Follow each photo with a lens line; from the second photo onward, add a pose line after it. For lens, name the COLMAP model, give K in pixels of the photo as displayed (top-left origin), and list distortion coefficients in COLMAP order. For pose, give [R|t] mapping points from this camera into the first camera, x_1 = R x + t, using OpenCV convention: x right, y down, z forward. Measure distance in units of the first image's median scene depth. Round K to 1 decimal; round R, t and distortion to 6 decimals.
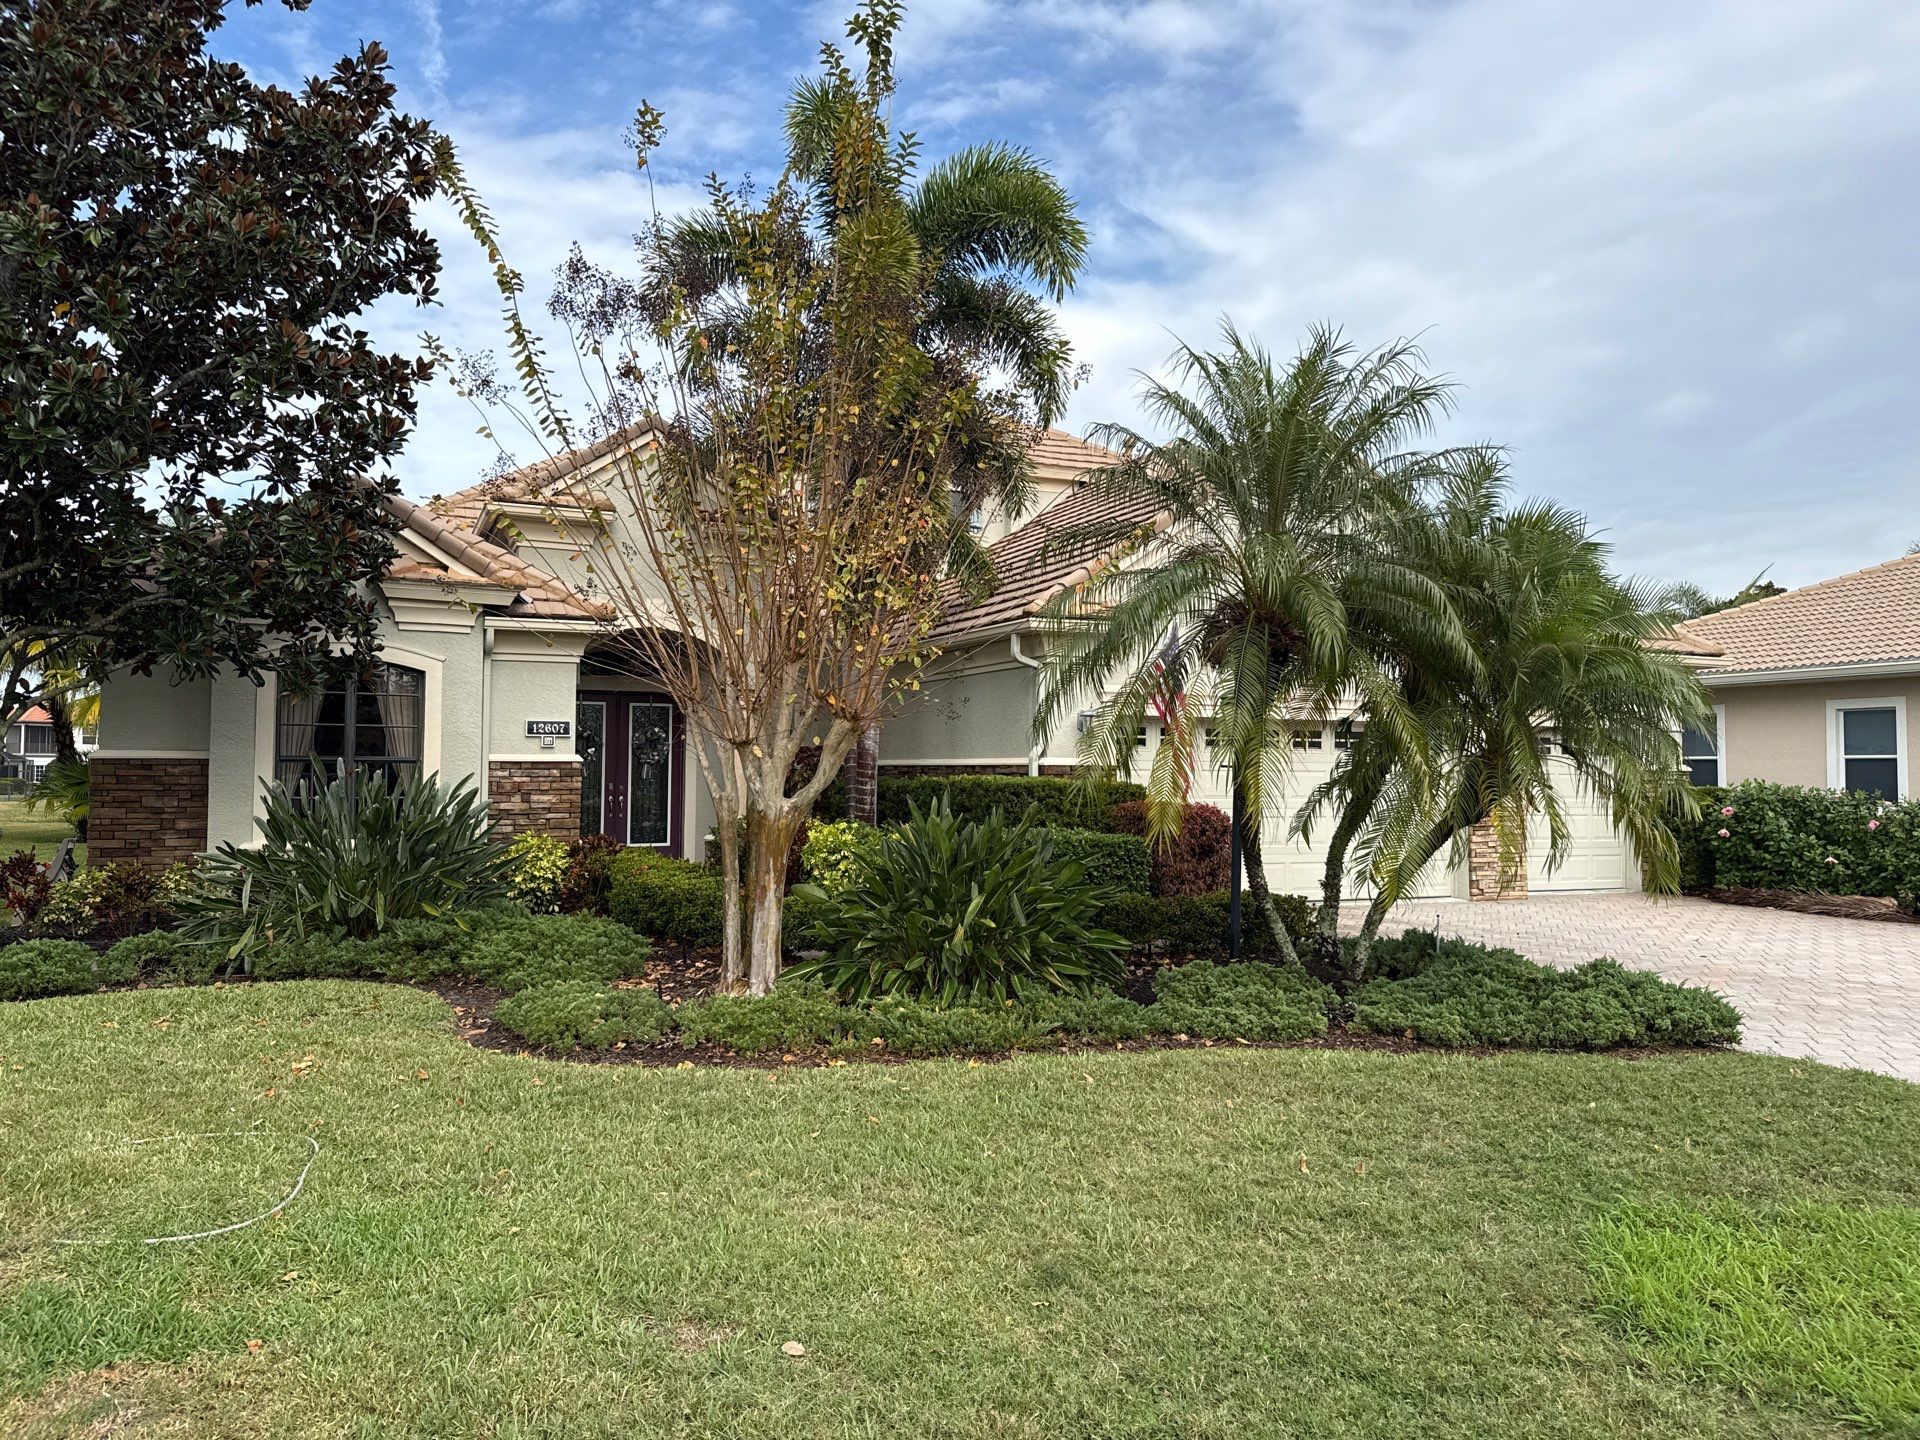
lens RADIAL K [[1364.5, 0, 970.8], [0, 1364.5, 696.0], [0, 0, 1]] dist [0.110371, -0.161928]
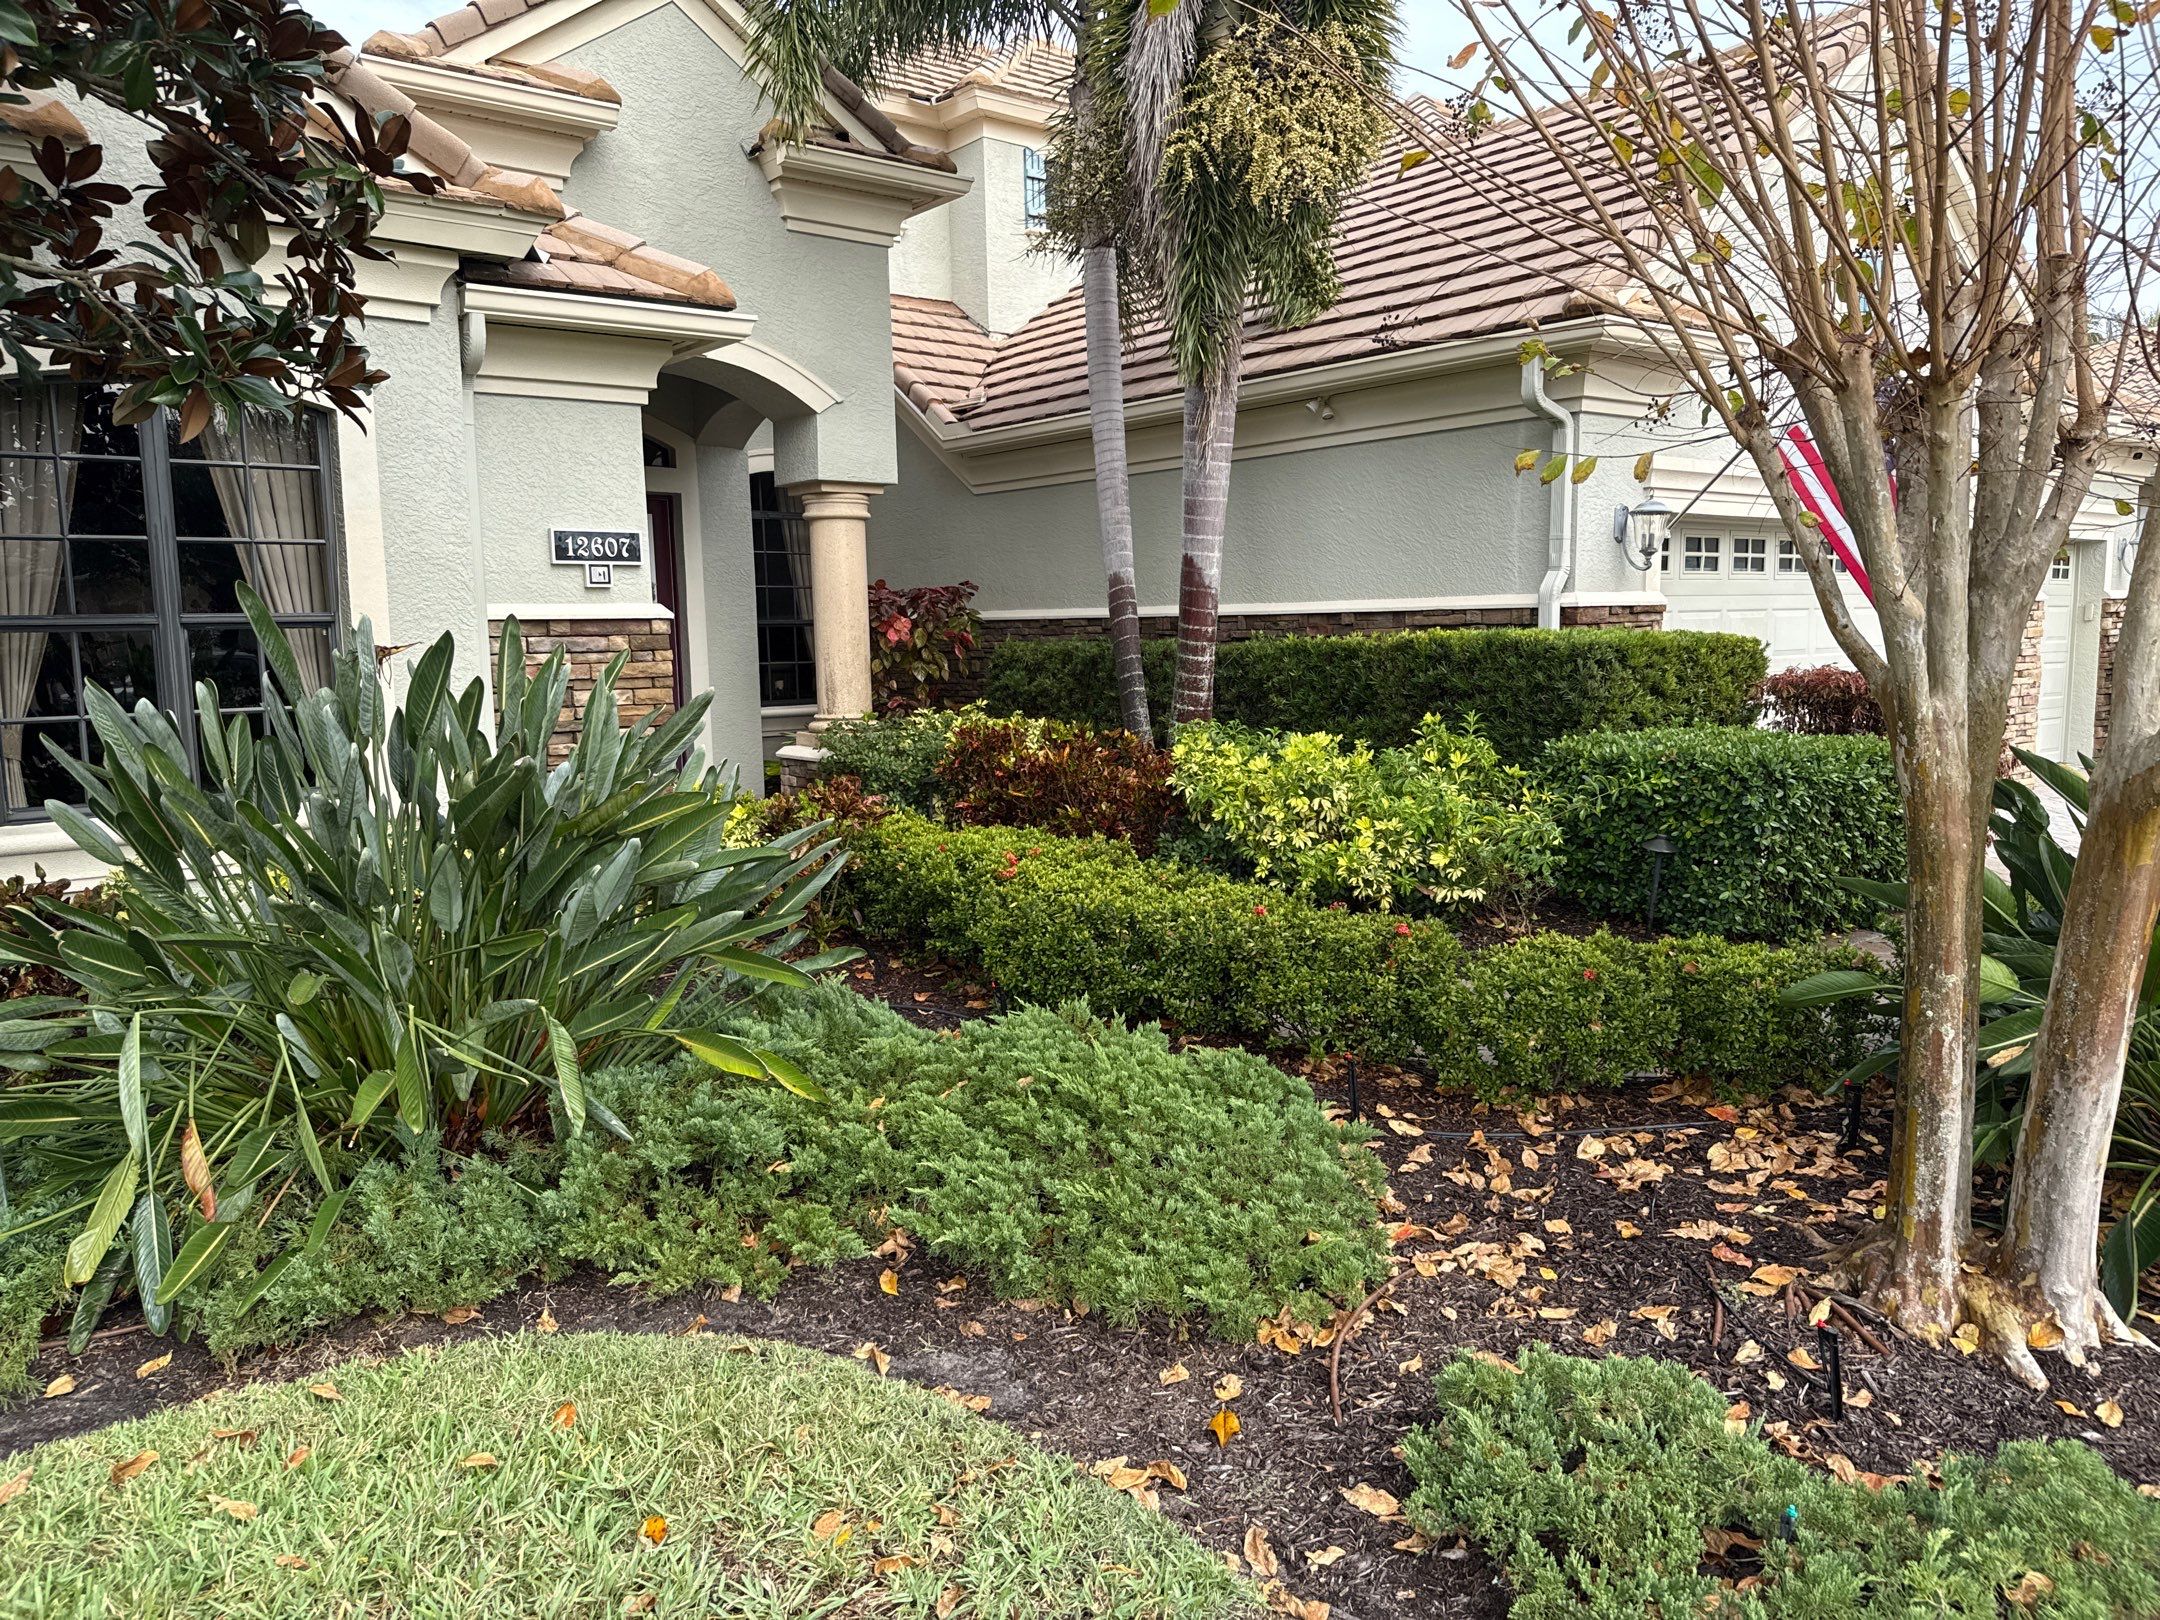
lens RADIAL K [[1535.0, 0, 1092.2], [0, 1535.0, 783.1], [0, 0, 1]] dist [0.110371, -0.161928]
pose [[0.970298, -0.046256, 0.237450, -0.383933], [0.008879, 0.987698, 0.156123, 0.030494], [-0.241750, -0.149377, 0.958772, 0.621271]]
